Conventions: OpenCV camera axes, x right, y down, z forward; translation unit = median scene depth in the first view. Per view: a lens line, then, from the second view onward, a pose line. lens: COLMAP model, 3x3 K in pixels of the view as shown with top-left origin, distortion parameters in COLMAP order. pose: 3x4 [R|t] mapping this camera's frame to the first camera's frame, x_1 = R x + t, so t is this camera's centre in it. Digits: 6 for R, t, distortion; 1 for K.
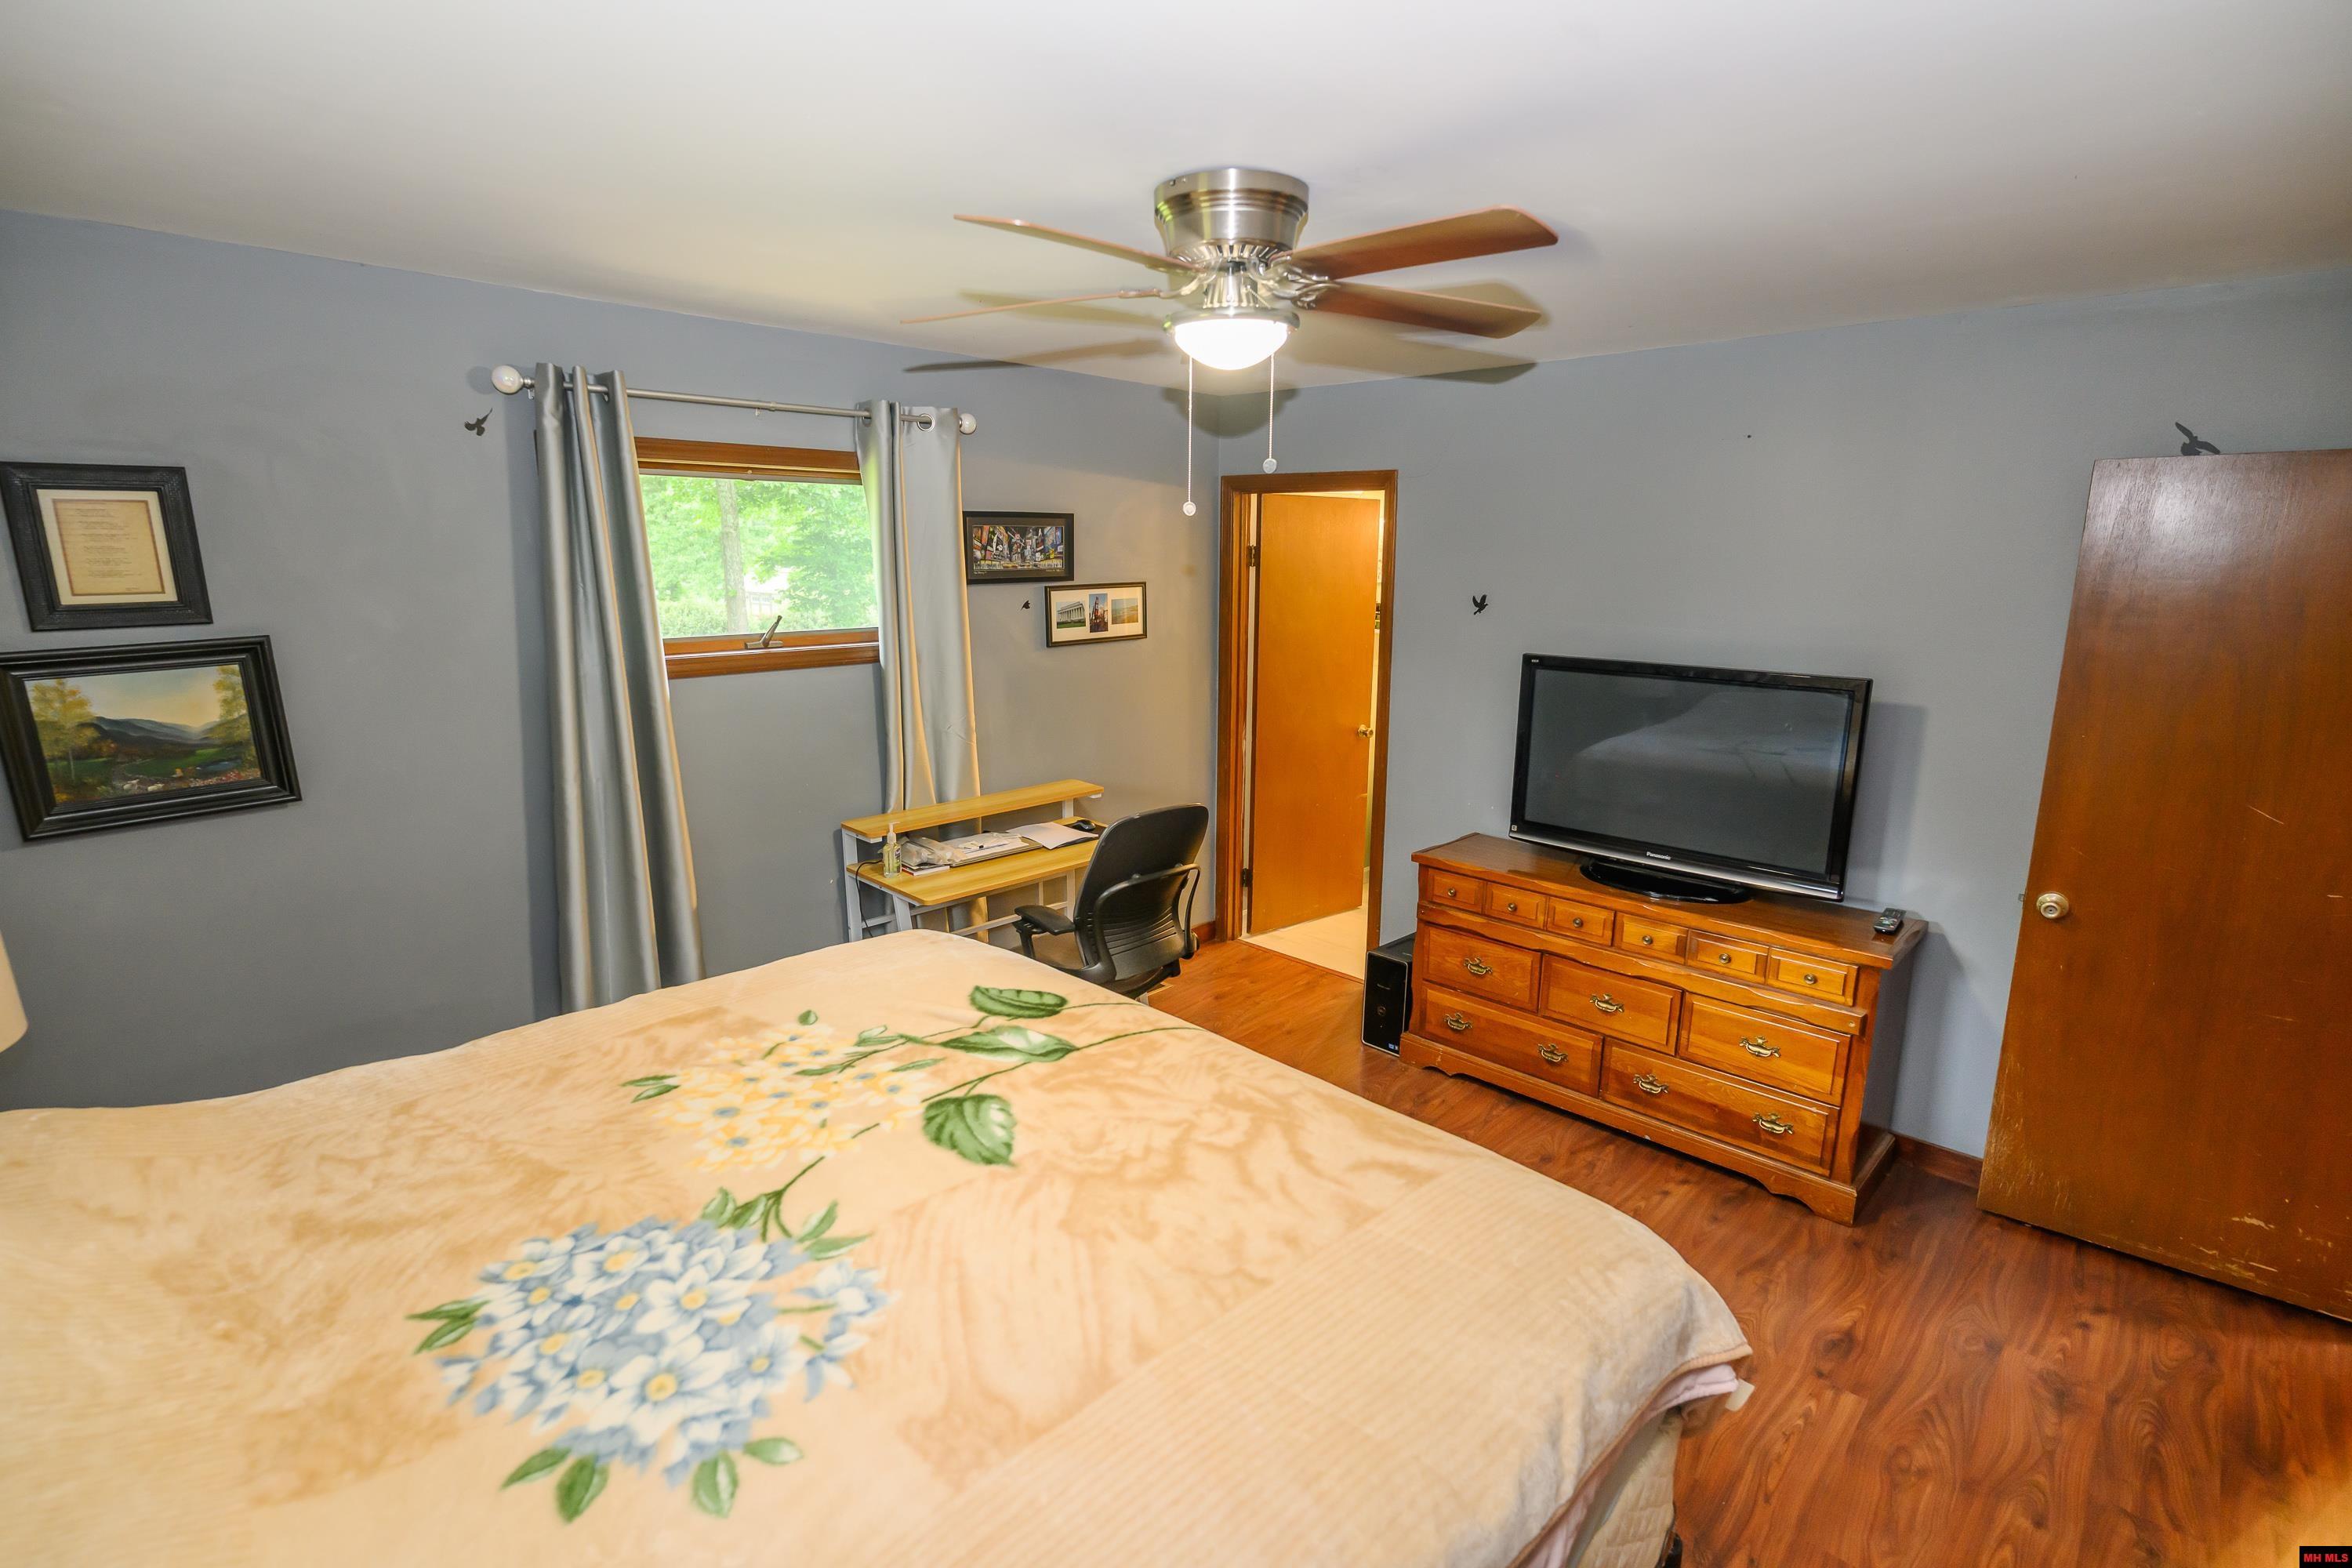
lens RADIAL K [[1106.7, 0, 1172.1], [0, 1106.7, 771.4], [0, 0, 1]] dist [0.008813, -0.001765]
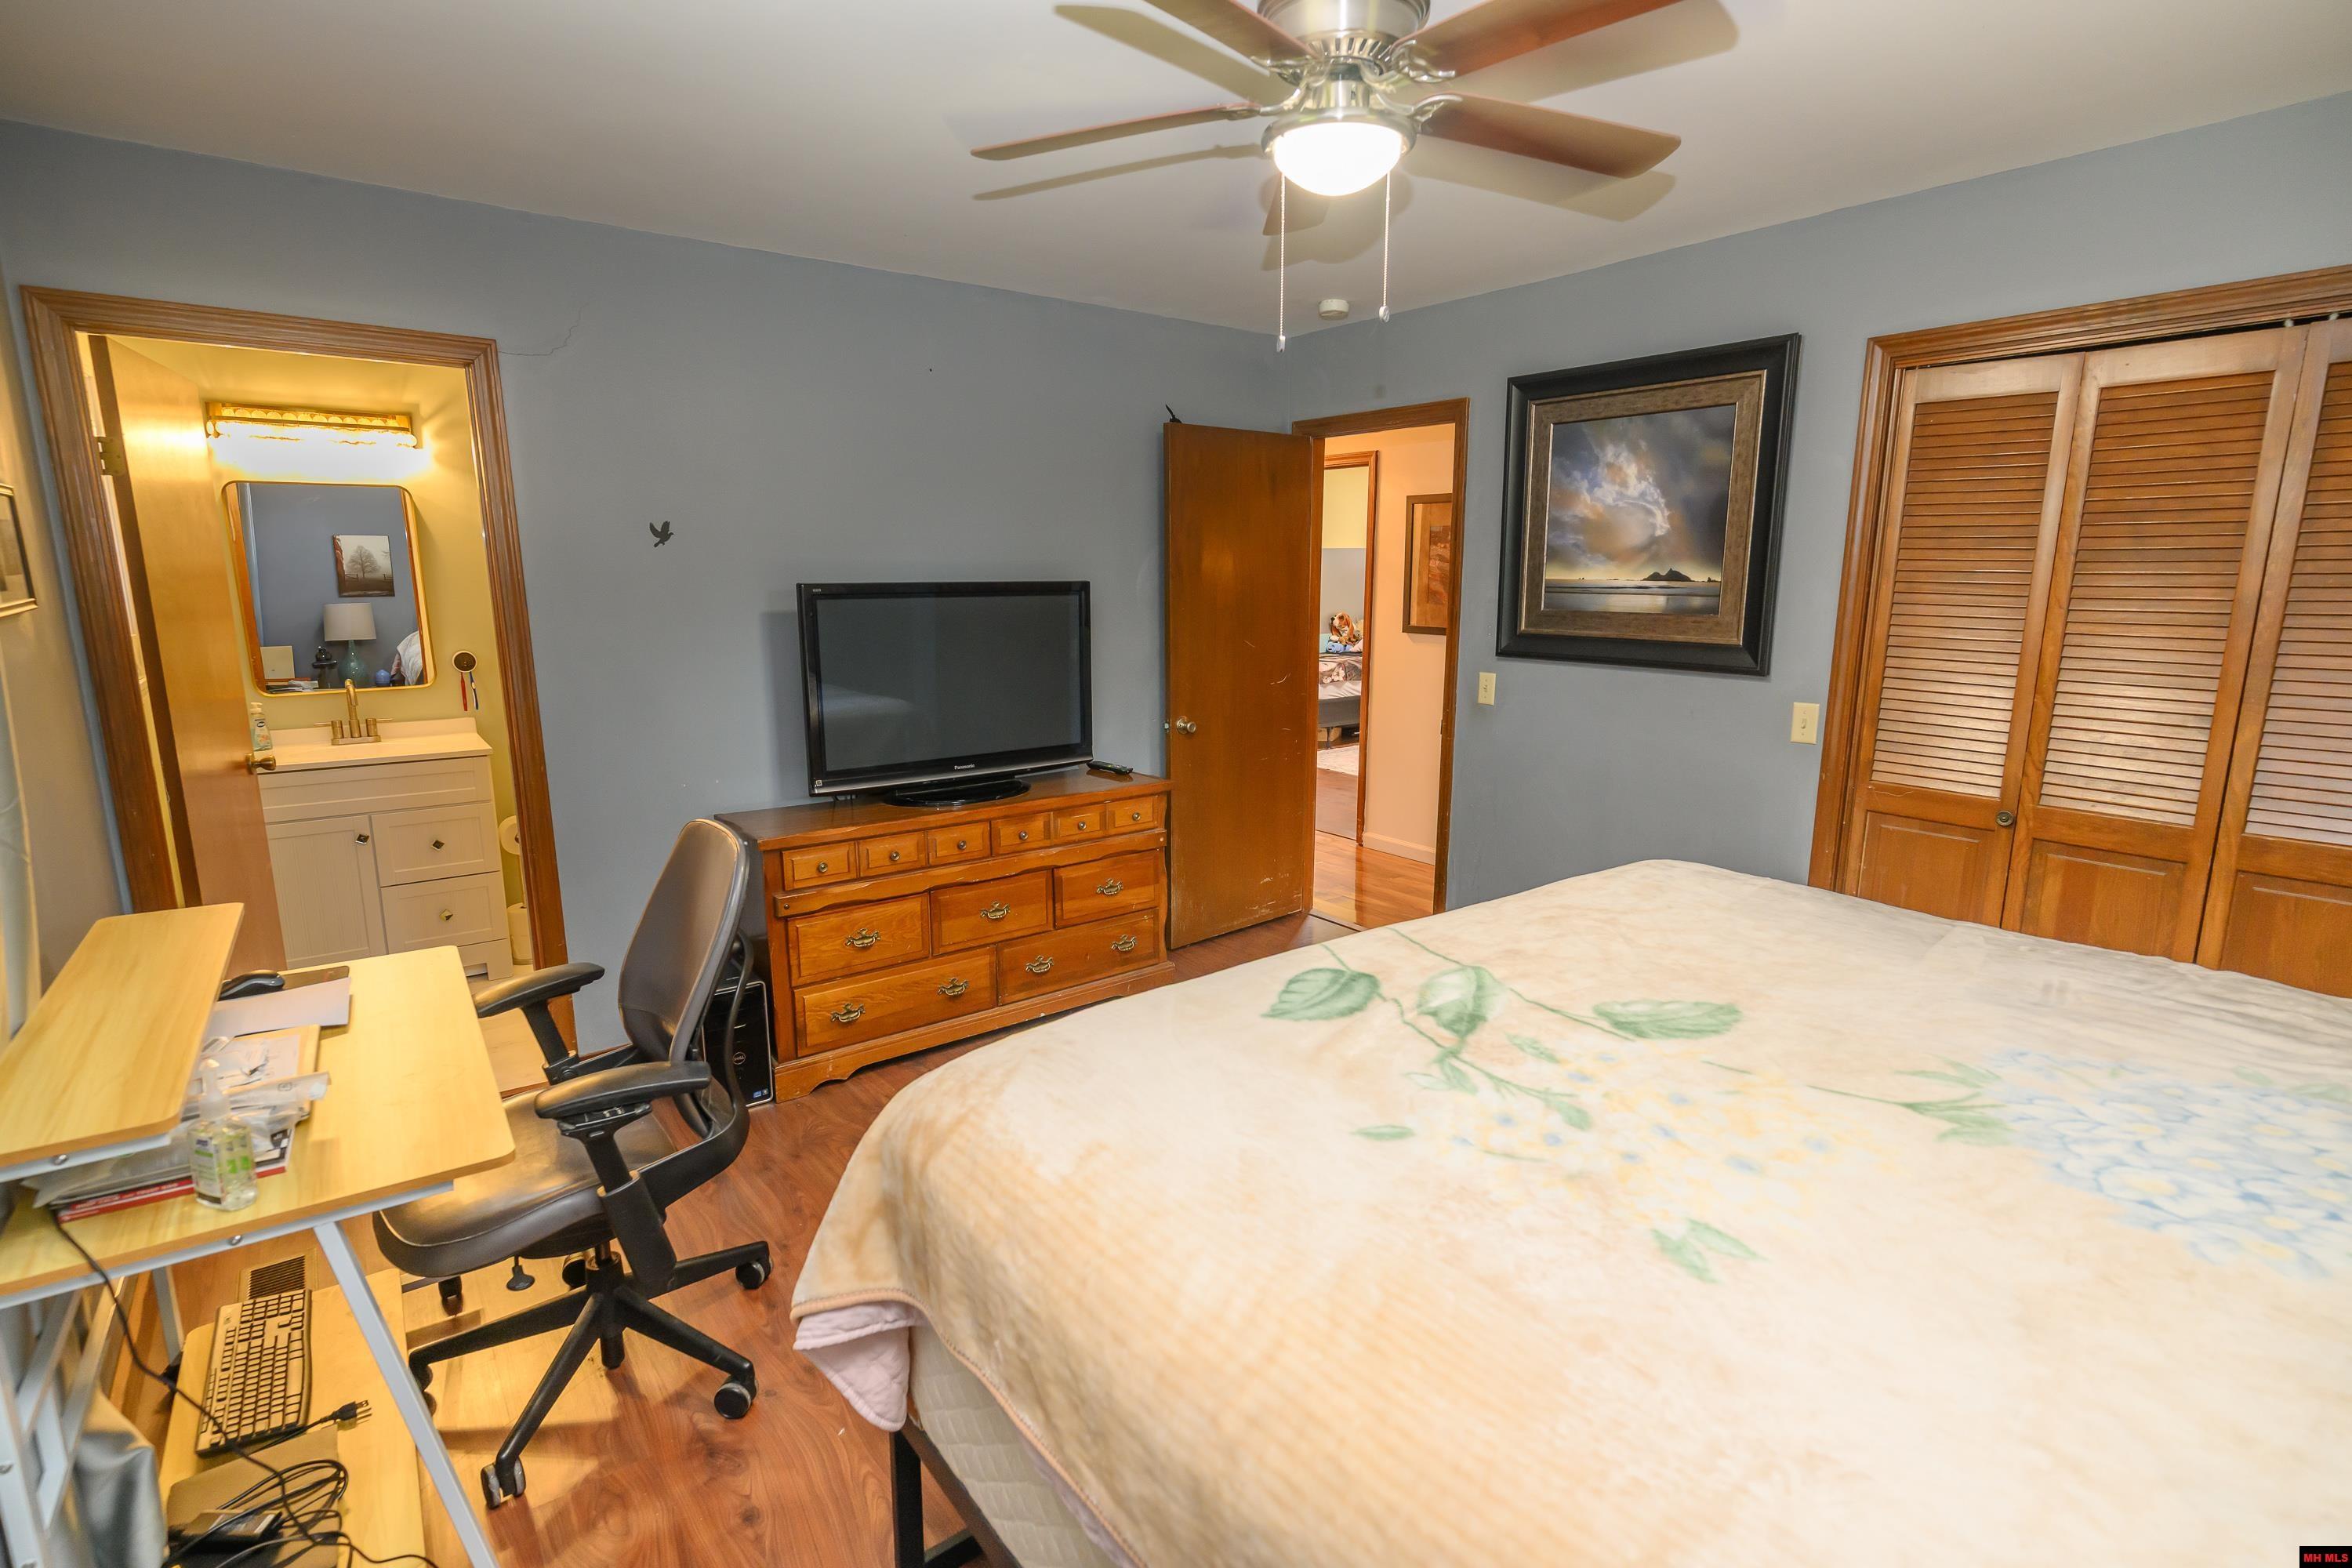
lens RADIAL K [[1106.7, 0, 1176.3], [0, 1106.7, 776.1], [0, 0, 1]] dist [0.008813, -0.001765]
pose [[0.163068, -0.190281, 0.968092, -0.546366], [0.193526, 0.968333, 0.157731, -0.042660], [-0.967449, 0.161630, 0.194728, 0.605360]]
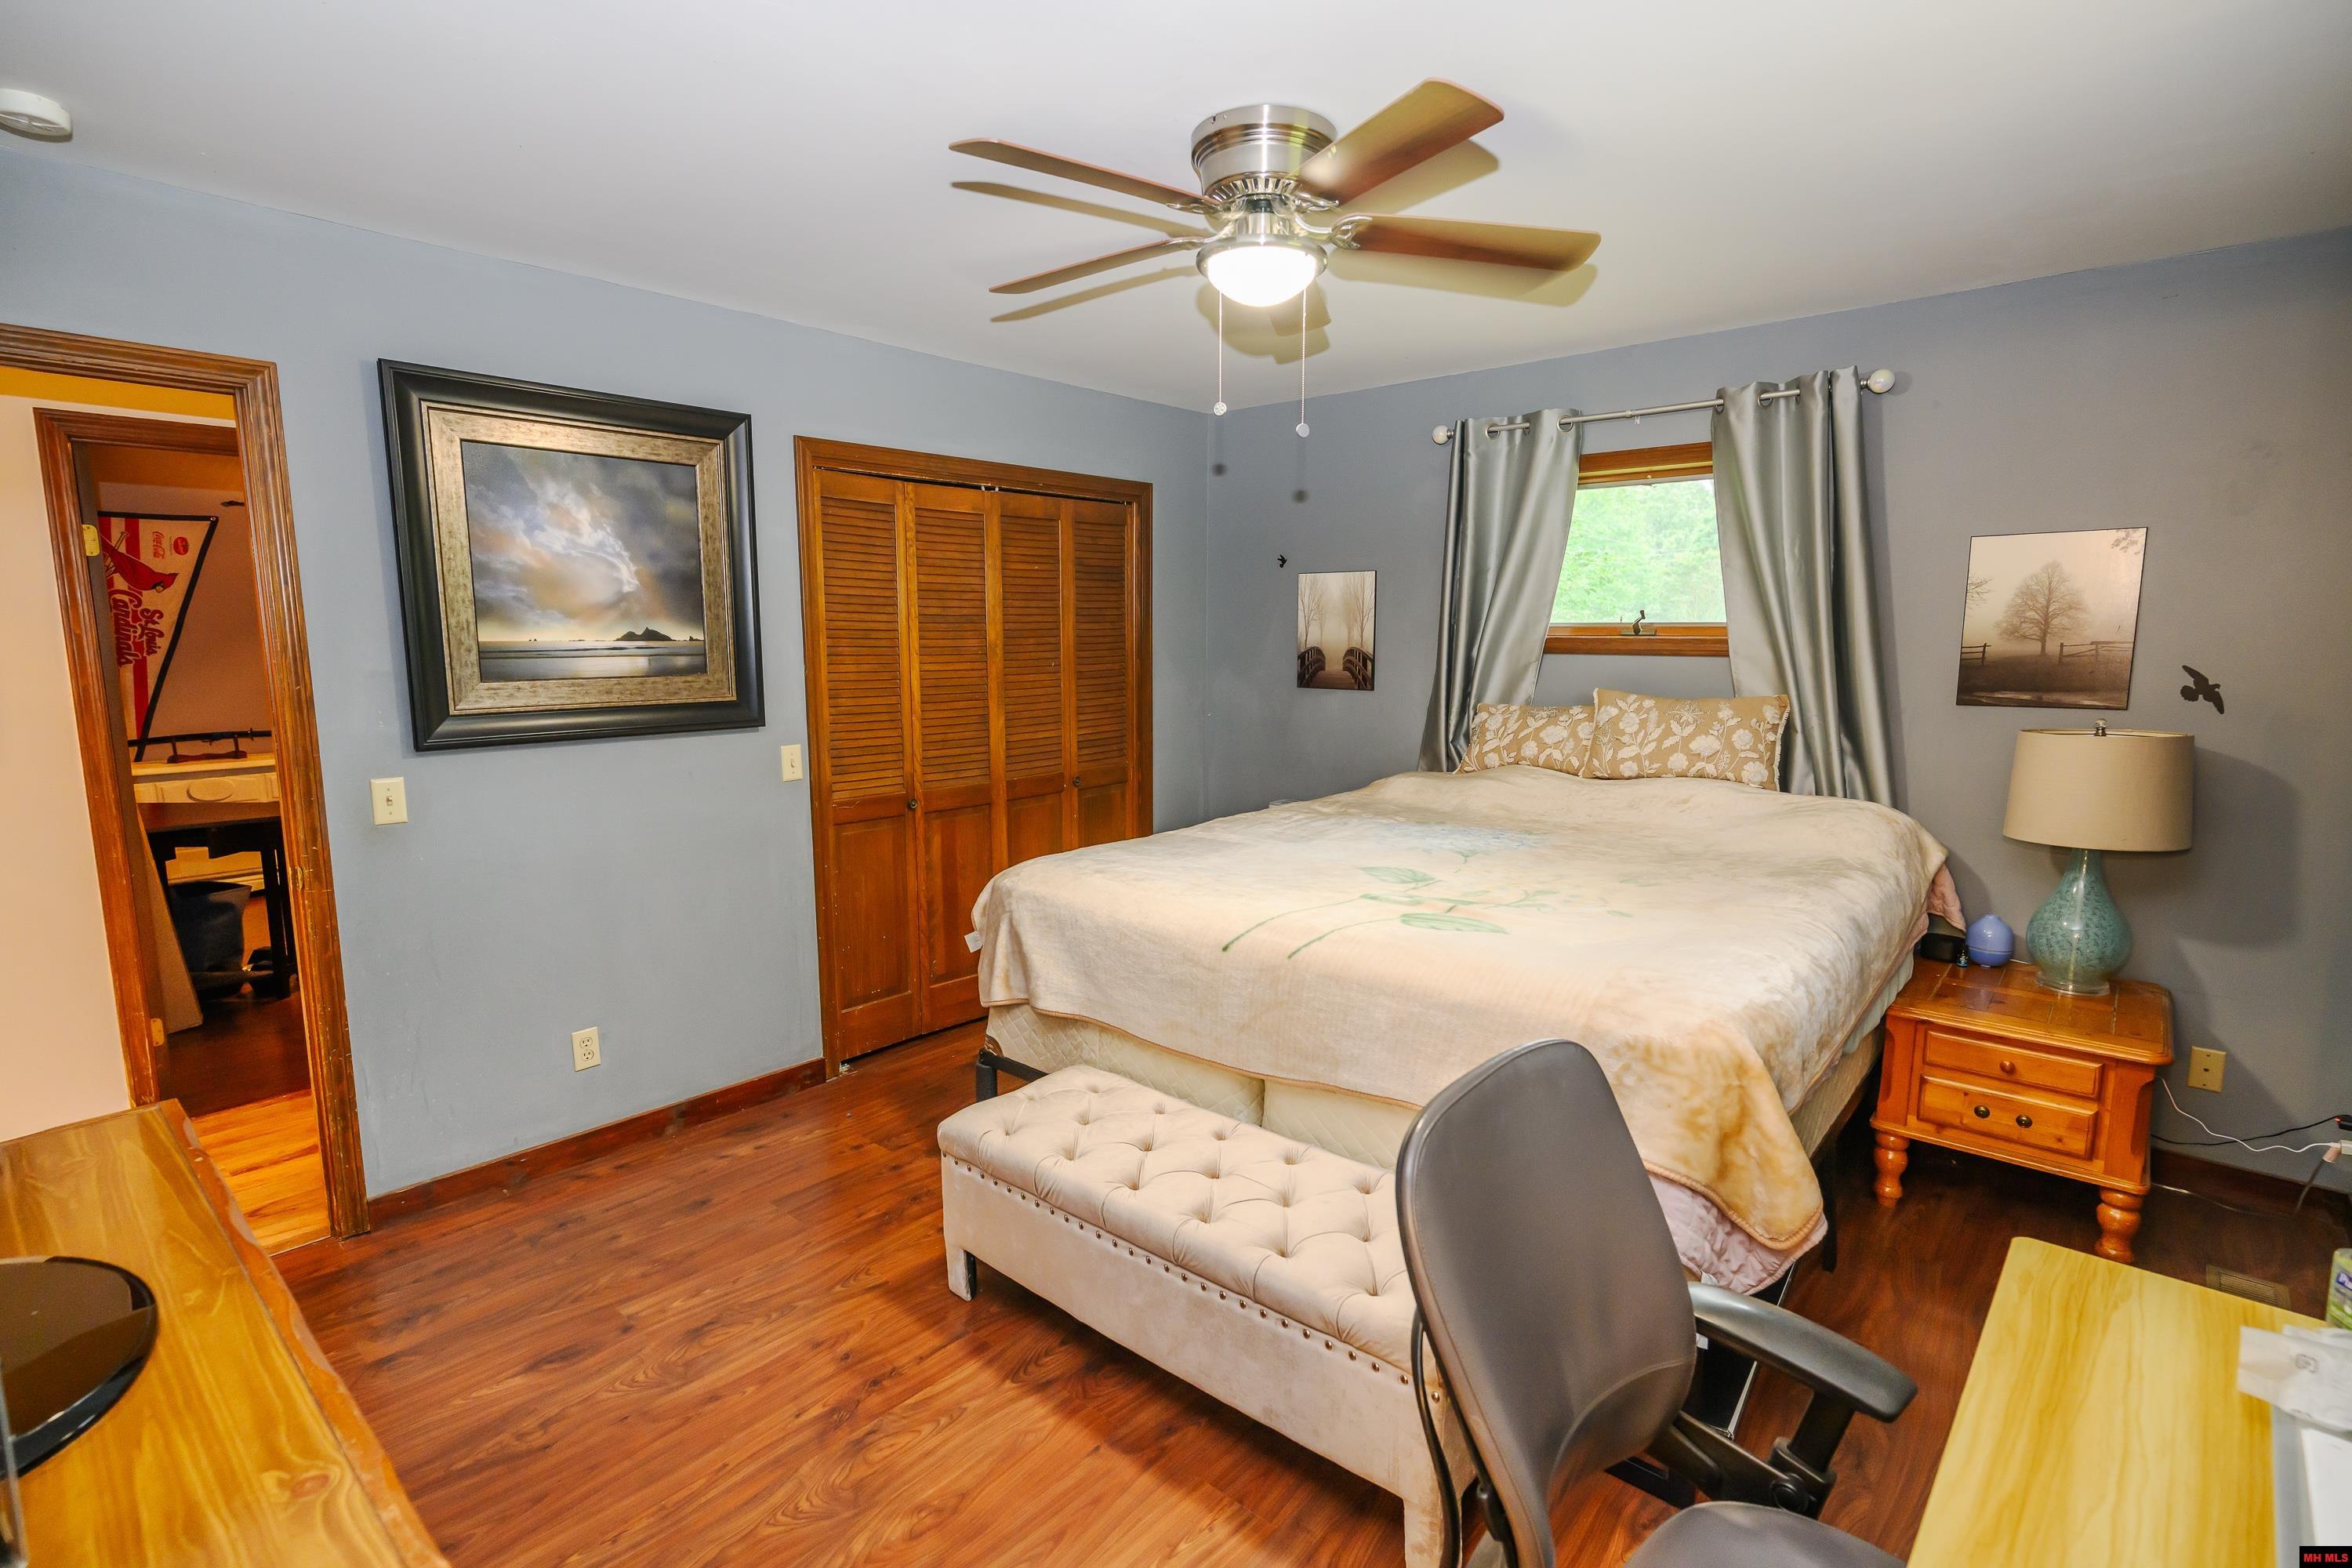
lens RADIAL K [[1106.7, 0, 1196.1], [0, 1106.7, 797.5], [0, 0, 1]] dist [0.008813, -0.001765]
pose [[-0.999843, -0.005359, -0.016862, 0.077281], [-0.010923, 0.936686, 0.349999, -0.177114], [0.013919, 0.350129, -0.936598, 1.267370]]
